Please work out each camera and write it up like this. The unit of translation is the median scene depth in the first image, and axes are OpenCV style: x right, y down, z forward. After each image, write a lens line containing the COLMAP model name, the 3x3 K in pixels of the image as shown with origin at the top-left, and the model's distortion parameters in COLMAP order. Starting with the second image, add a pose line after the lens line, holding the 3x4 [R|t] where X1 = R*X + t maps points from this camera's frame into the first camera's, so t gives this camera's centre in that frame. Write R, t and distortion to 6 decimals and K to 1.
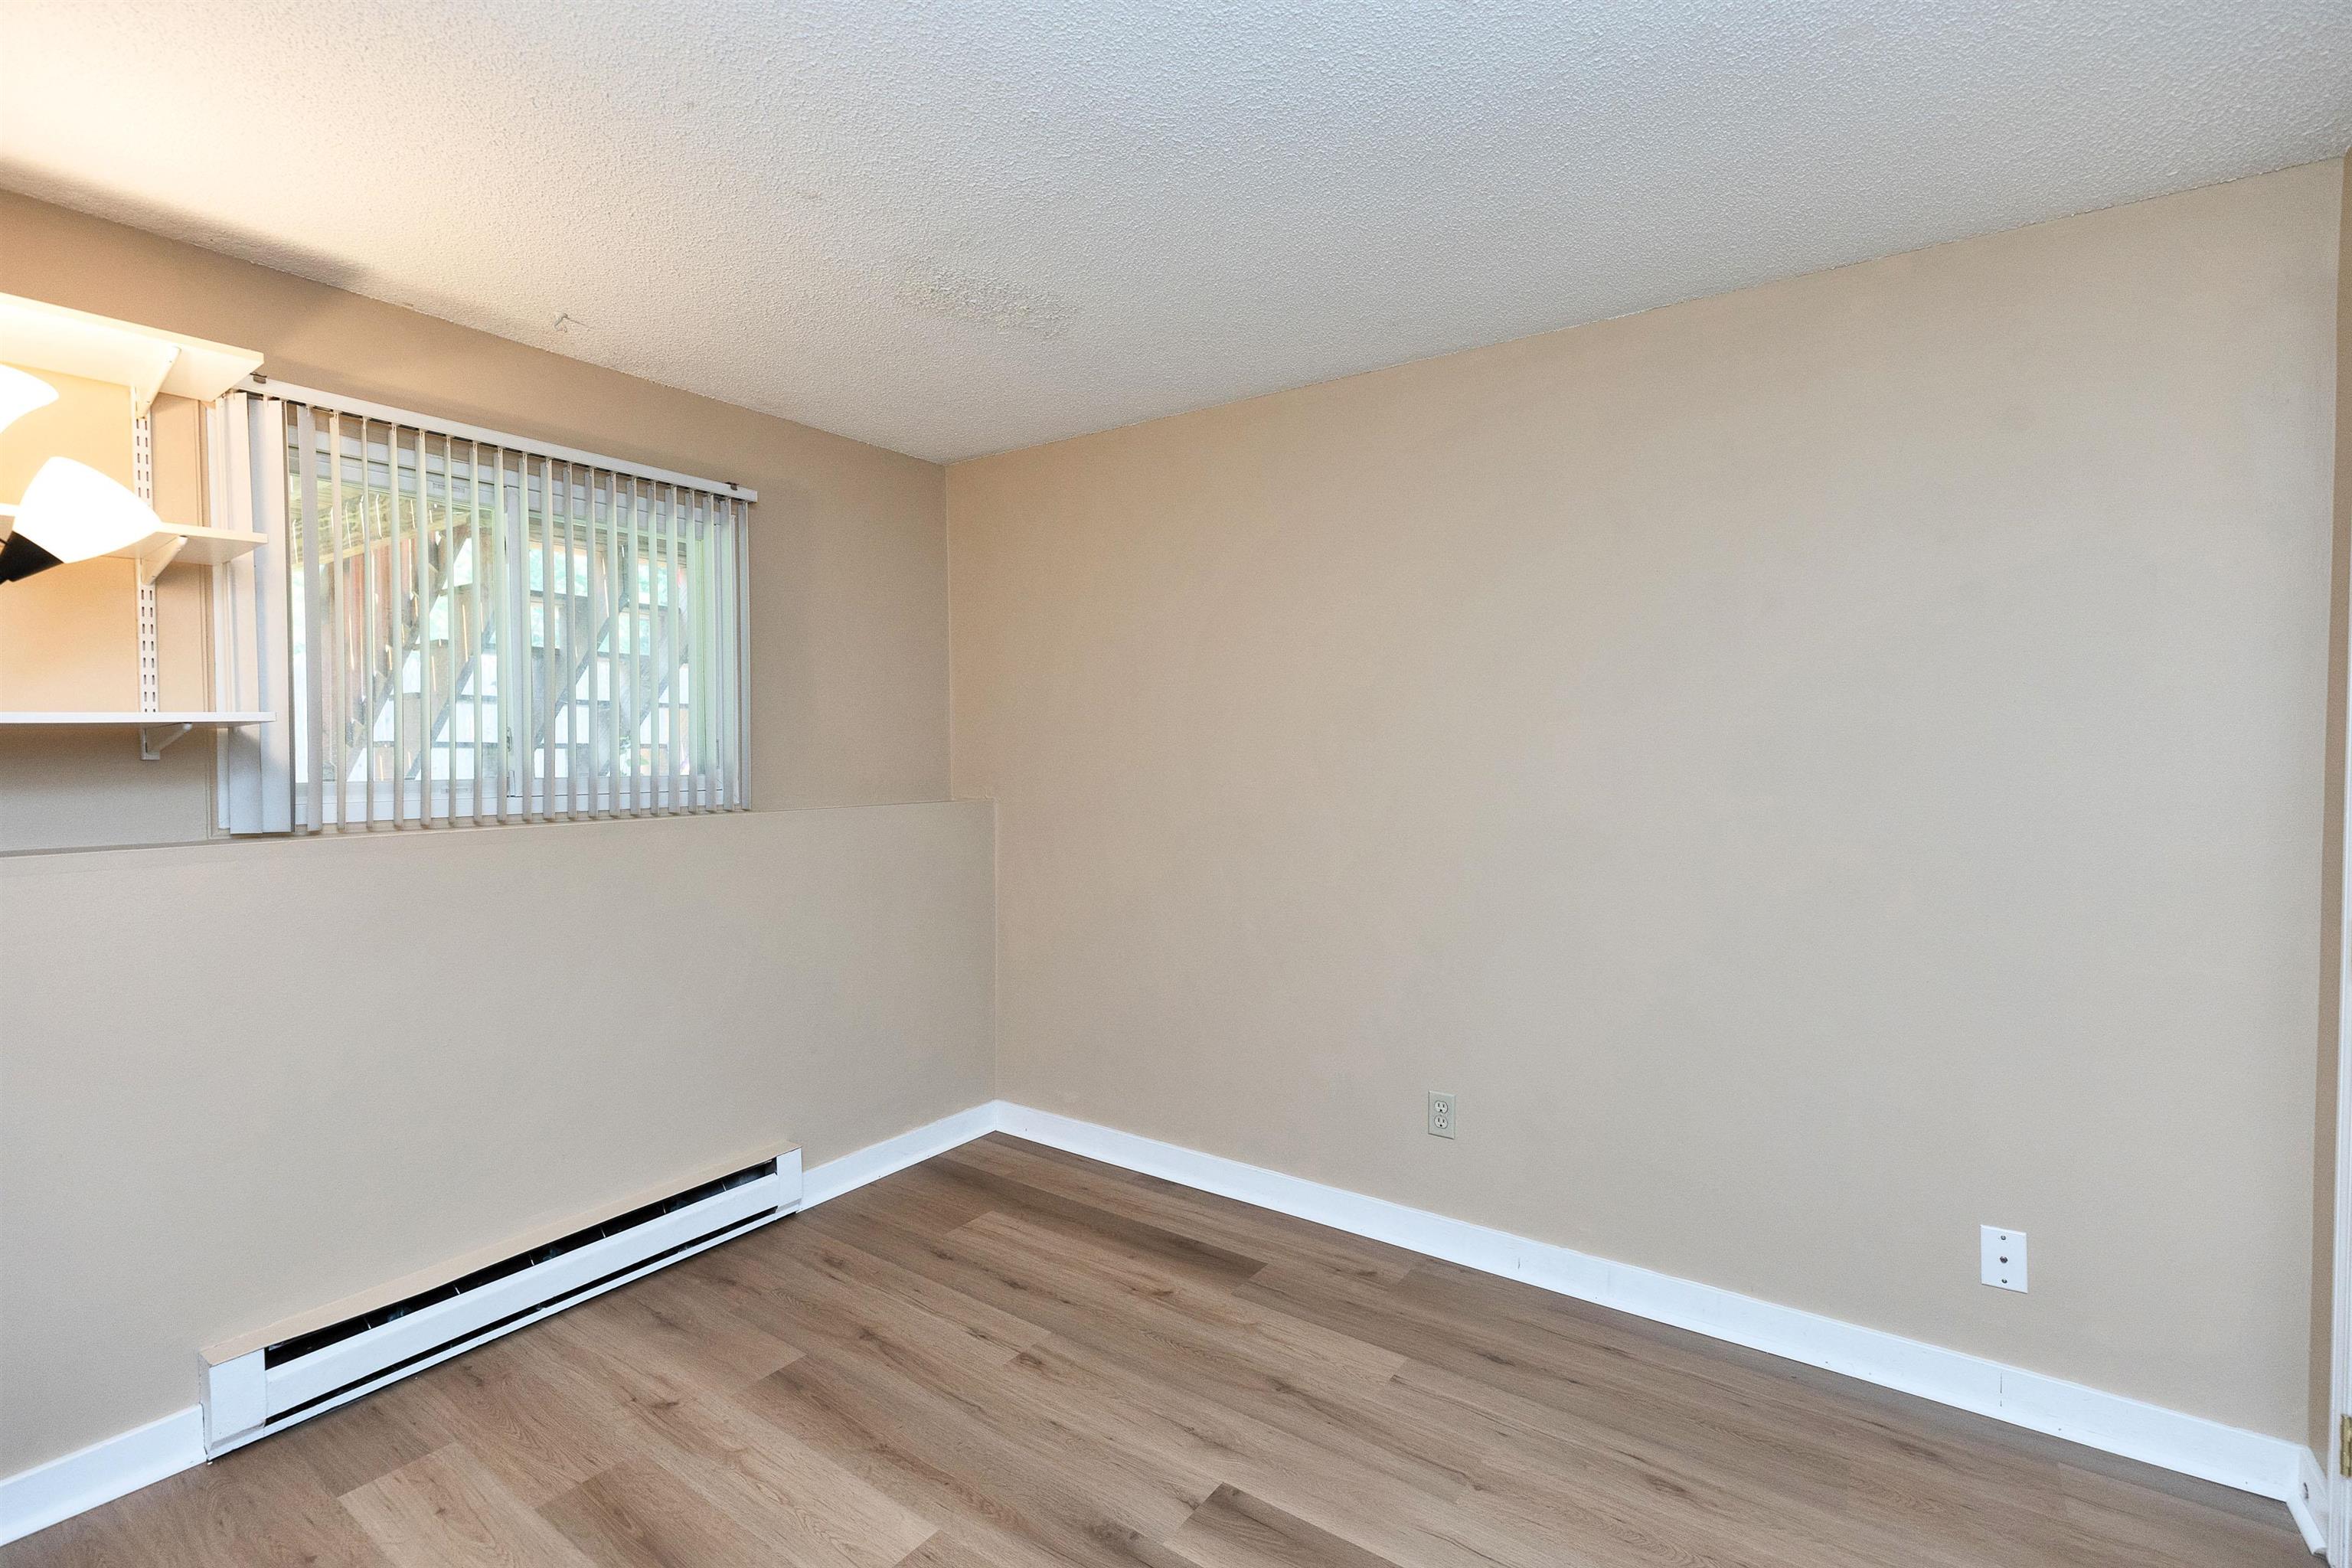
lens RADIAL K [[1049.3, 0, 1169.9], [0, 1049.3, 780.2], [0, 0, 1]] dist [0.001698, 0.000235]
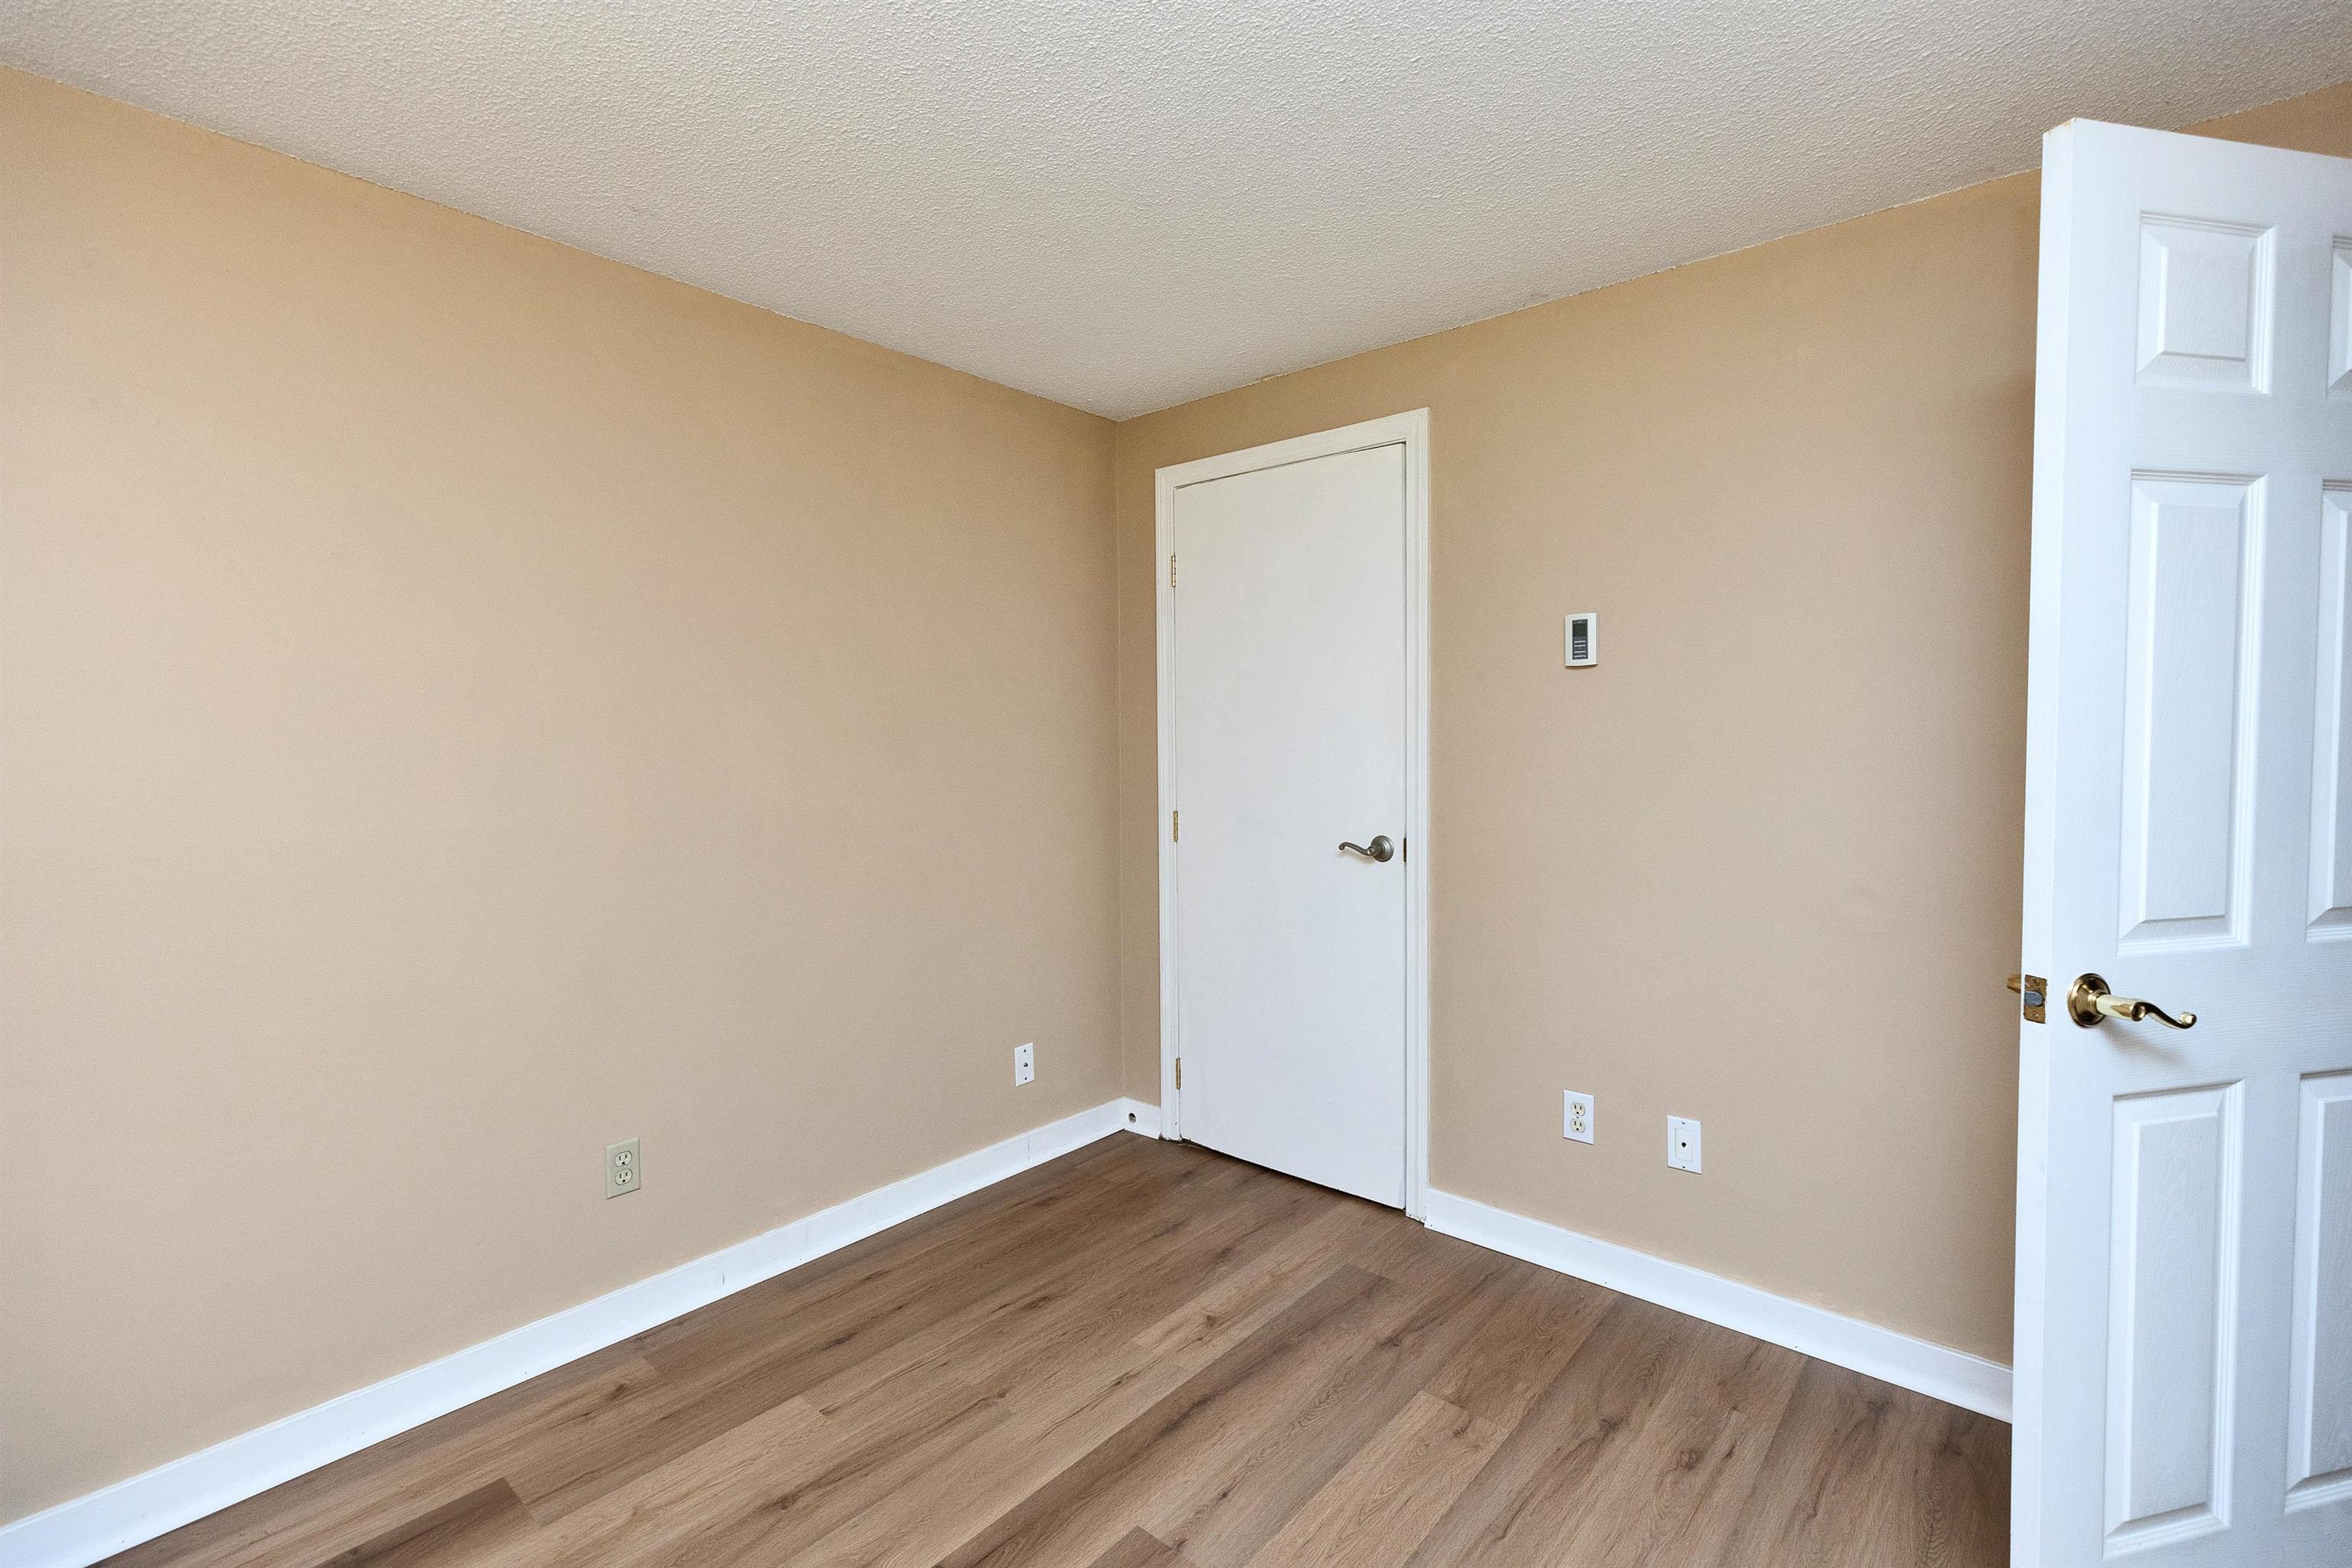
lens RADIAL K [[1049.3, 0, 1169.9], [0, 1049.3, 780.2], [0, 0, 1]] dist [0.001698, 0.000235]
pose [[0.099525, -0.044897, 0.994022, -0.672257], [0.034090, 0.998549, 0.041688, -0.015297], [-0.994451, 0.029737, 0.100911, 0.607088]]
